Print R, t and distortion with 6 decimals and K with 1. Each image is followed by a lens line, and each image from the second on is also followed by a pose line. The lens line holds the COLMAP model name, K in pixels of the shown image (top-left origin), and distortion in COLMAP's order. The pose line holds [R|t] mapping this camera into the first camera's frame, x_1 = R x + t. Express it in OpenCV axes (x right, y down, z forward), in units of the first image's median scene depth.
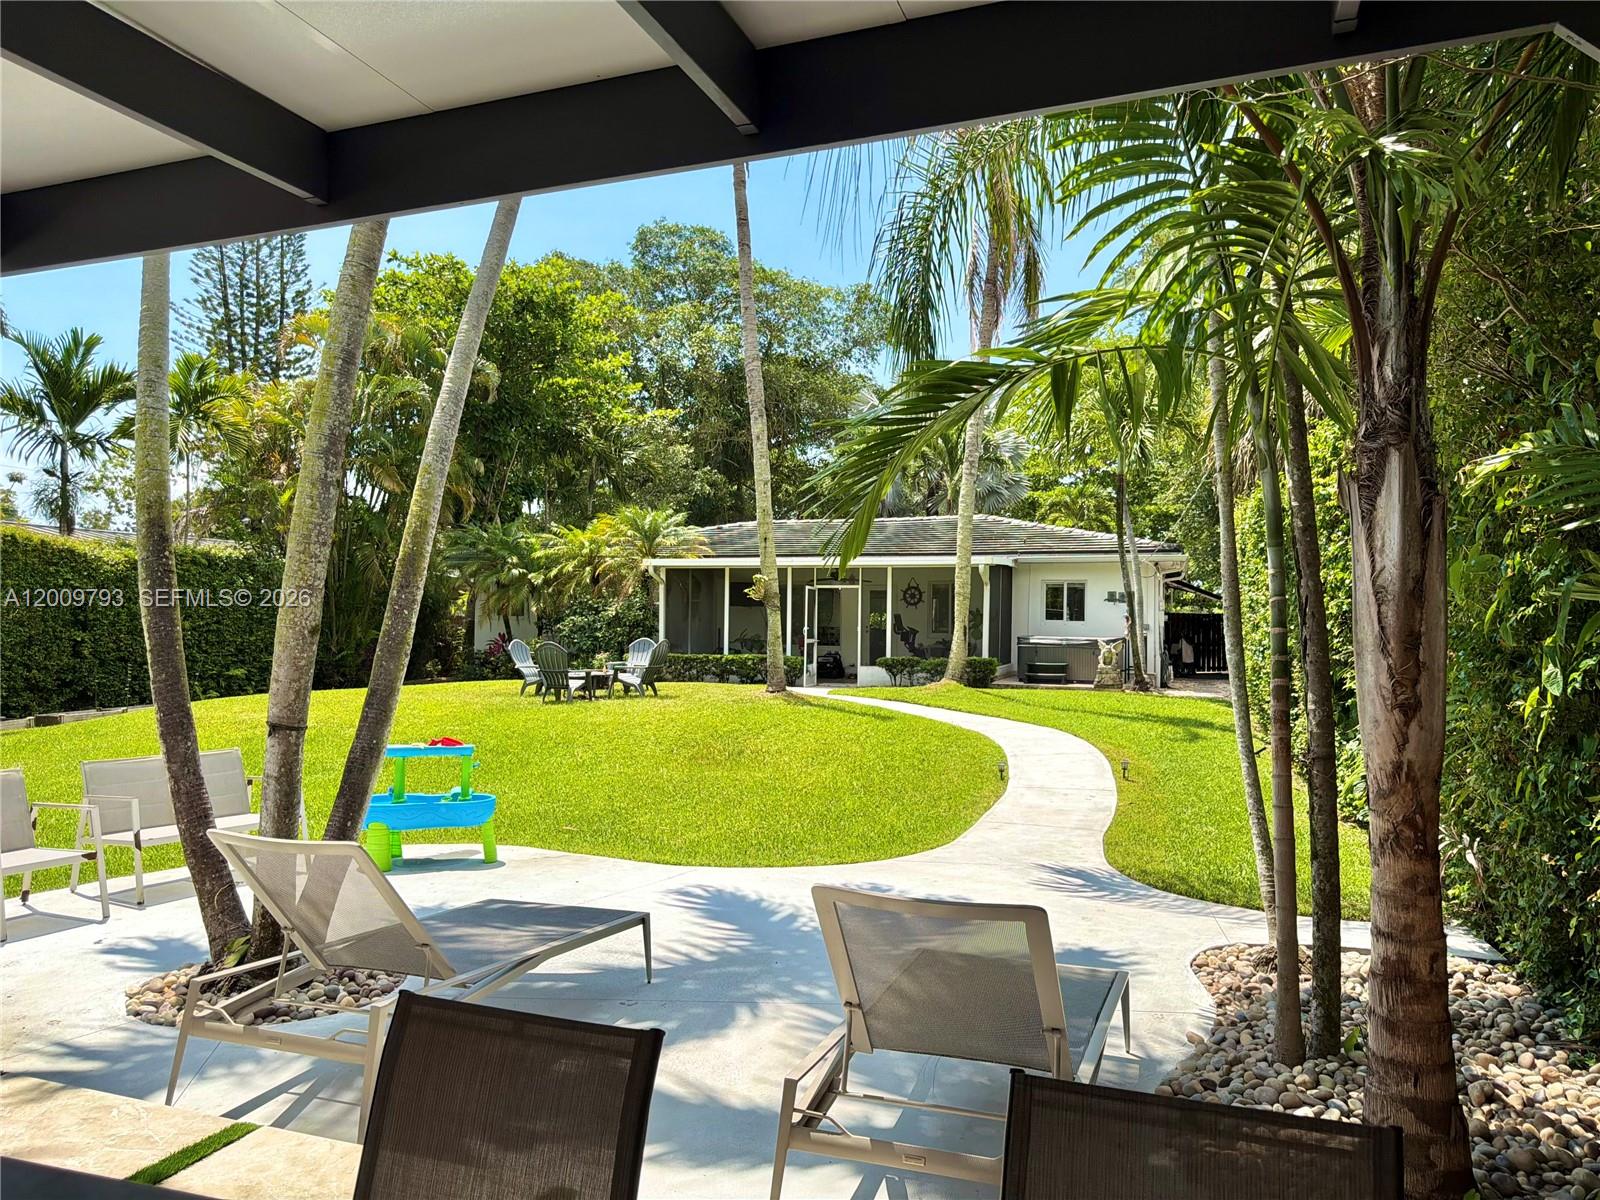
lens RADIAL K [[1117.7, 0, 800.0], [0, 1117.7, 600.0], [0, 0, 1]] dist [0.103823, -0.000153]
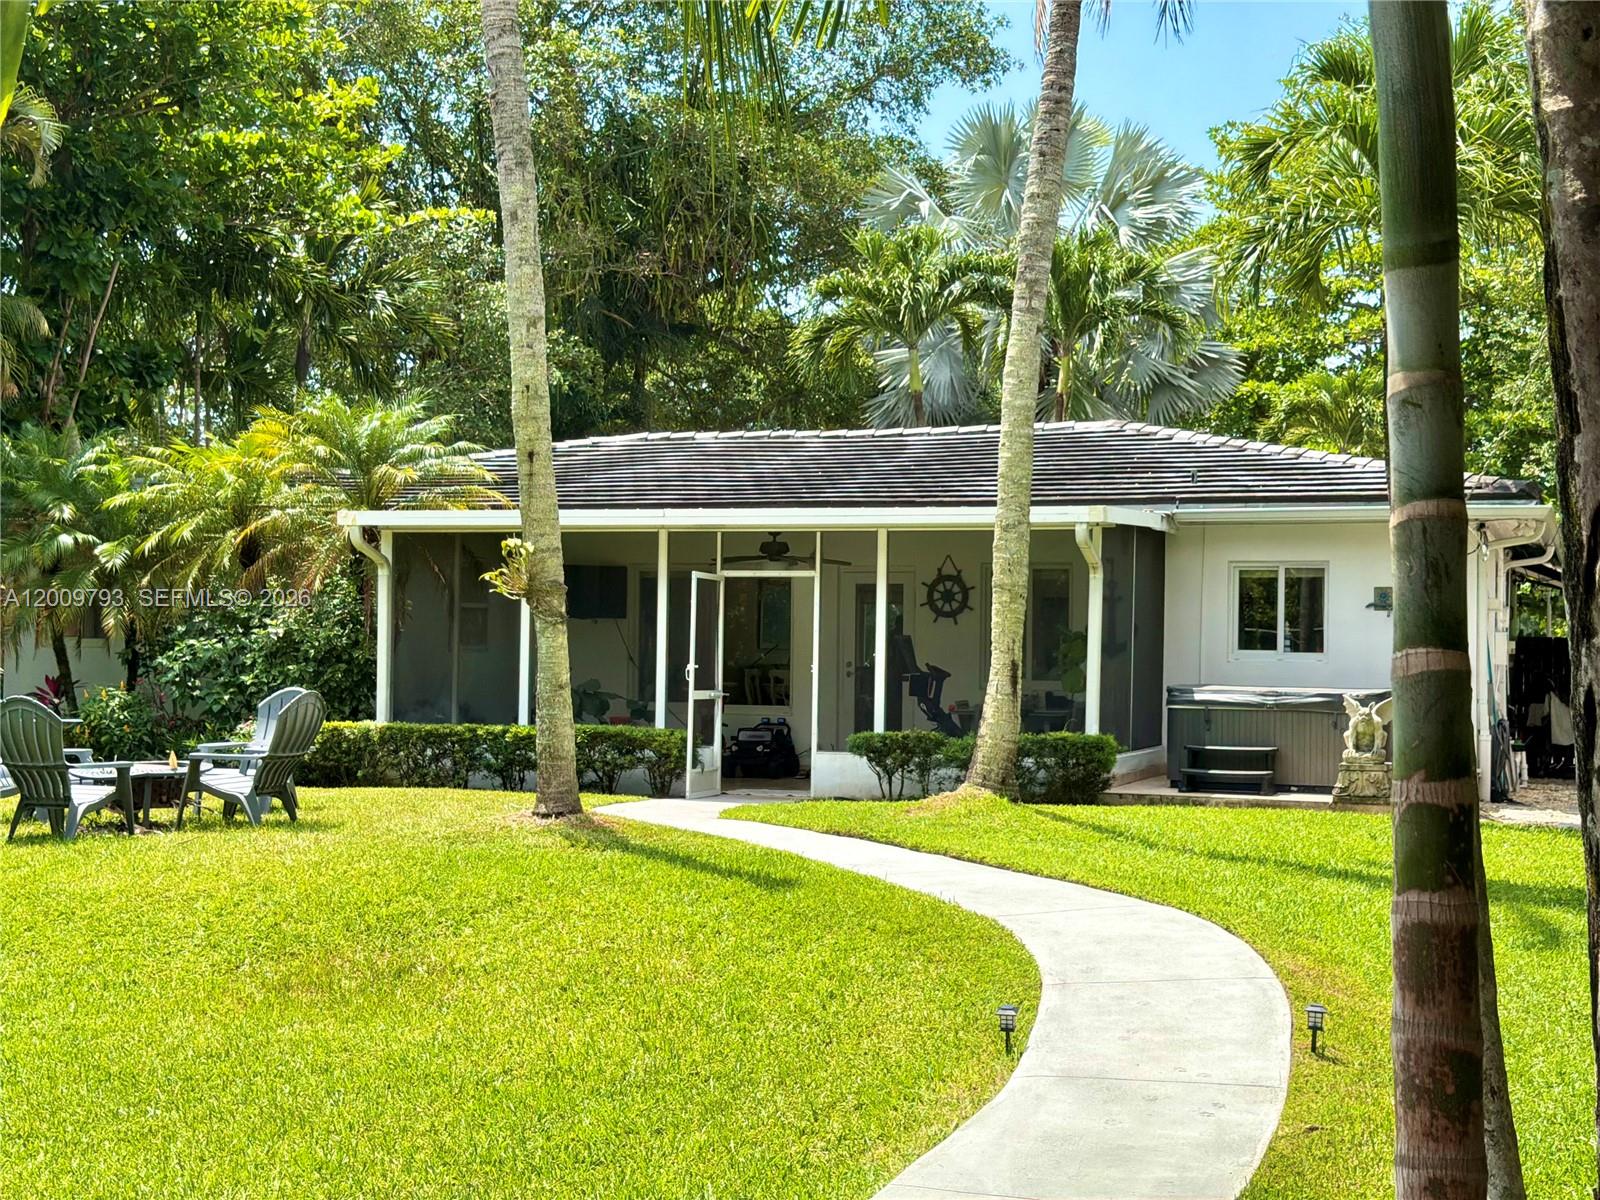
lens RADIAL K [[2232.3, 0, 800.0], [0, 2232.3, 600.0], [0, 0, 1]] dist [0.096938, -0.037826]
pose [[0.999938, 0.003196, -0.010706, 0.053281], [-0.003253, 0.999980, -0.005379, 0.003096], [0.010689, 0.005414, 0.999928, 0.100501]]
